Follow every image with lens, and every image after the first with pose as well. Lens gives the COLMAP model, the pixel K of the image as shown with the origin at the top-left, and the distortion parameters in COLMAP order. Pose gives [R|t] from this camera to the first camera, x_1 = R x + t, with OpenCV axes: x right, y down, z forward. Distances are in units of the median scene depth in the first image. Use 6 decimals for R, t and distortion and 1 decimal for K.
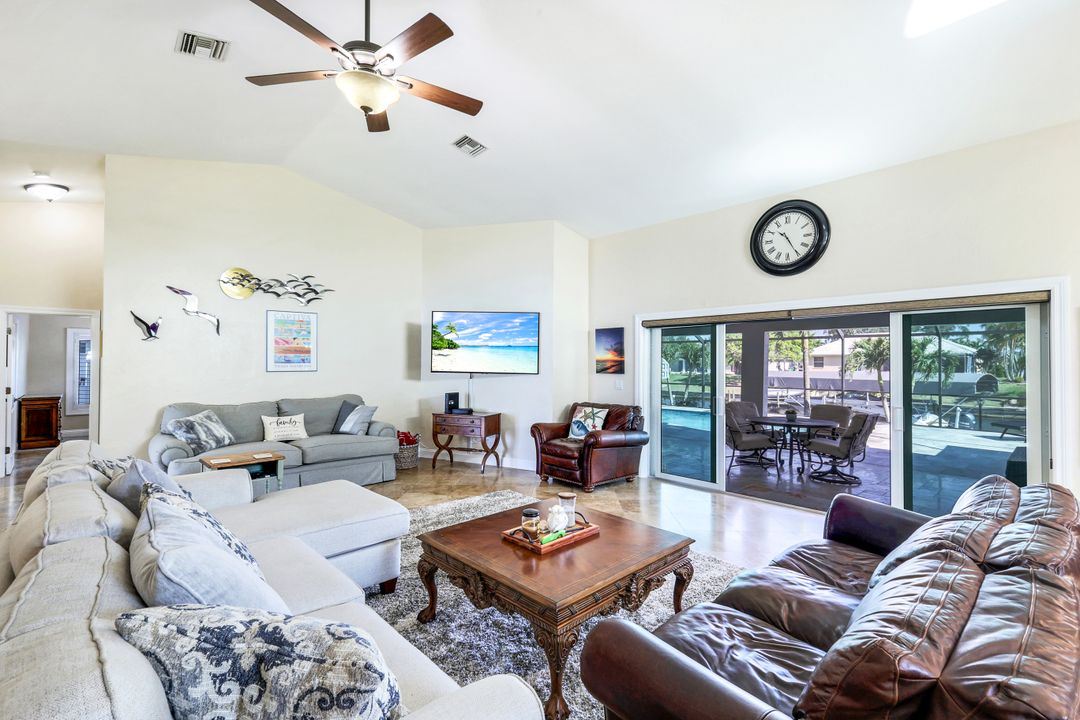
lens RADIAL K [[476.3, 0, 544.4], [0, 476.3, 360.8], [0, 0, 1]] dist [0.001908, 0.000090]
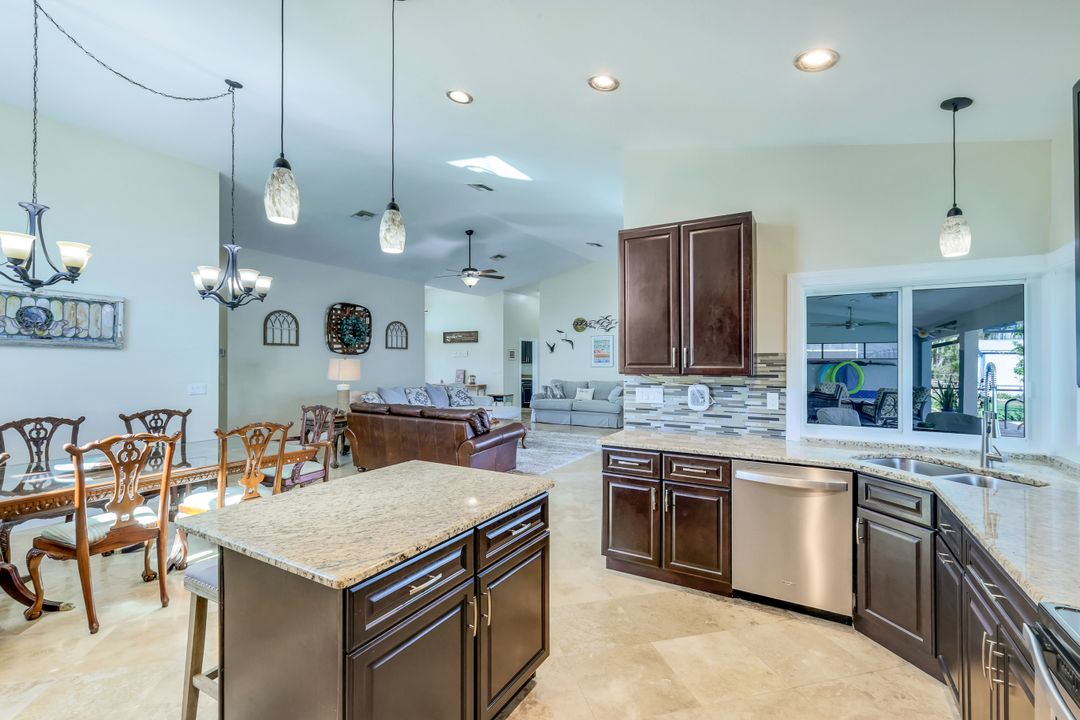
lens RADIAL K [[476.1, 0, 540.0], [0, 476.1, 360.0], [0, 0, 1]] dist [0.001360, -0.000004]
pose [[0.288483, -0.007403, -0.957456, 1.191299], [0.006545, 0.999962, -0.005759, 0.003701], [0.957463, -0.004605, 0.288520, 0.201737]]
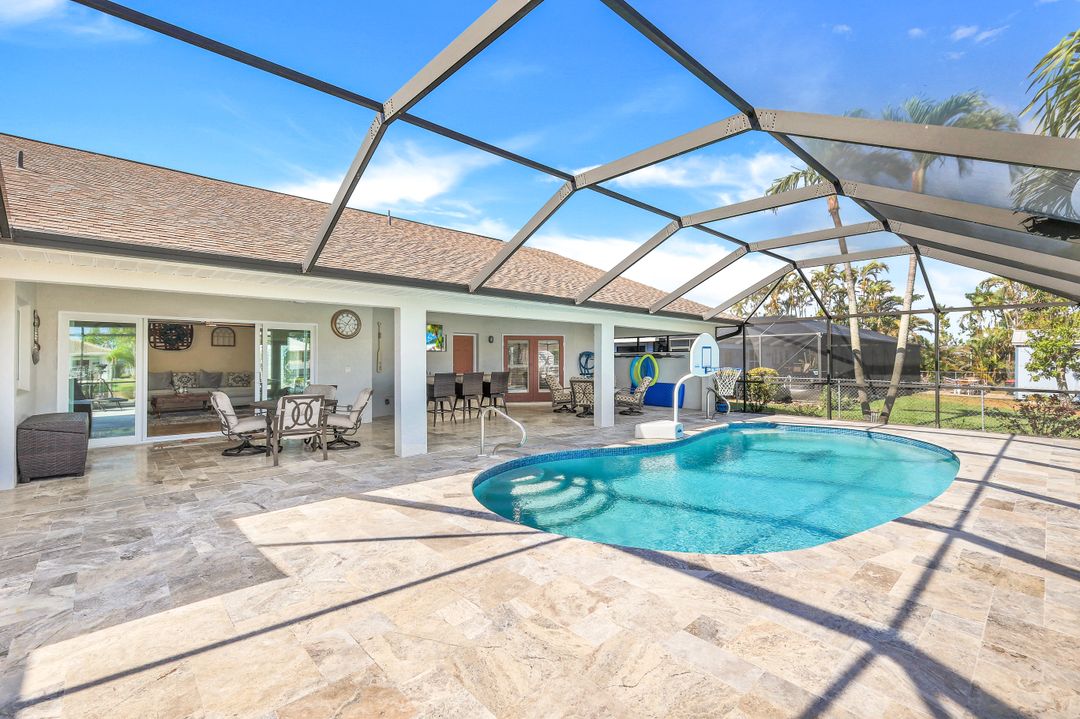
lens RADIAL K [[475.3, 0, 542.9], [0, 475.3, 359.1], [0, 0, 1]] dist [0.002038, 0.000124]
pose [[0.003890, -0.011021, -0.999932, 1.747861], [0.007000, 0.999915, -0.010993, 0.049409], [0.999968, -0.006956, 0.003967, 1.712859]]
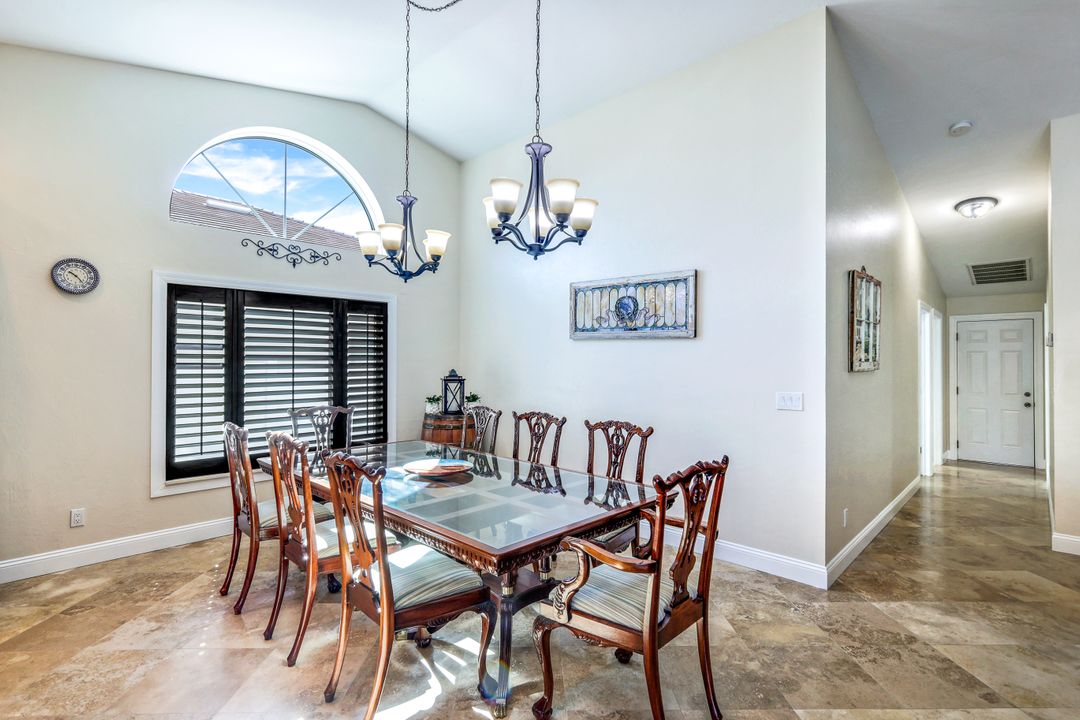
lens RADIAL K [[513.1, 0, 541.9], [0, 513.1, 356.4], [0, 0, 1]] dist [0.002075, 0.000367]
pose [[-0.997761, -0.011794, -0.065827, 0.498453], [-0.010746, 0.999810, -0.016260, 0.011180], [0.066006, -0.015516, -0.997699, 0.381855]]
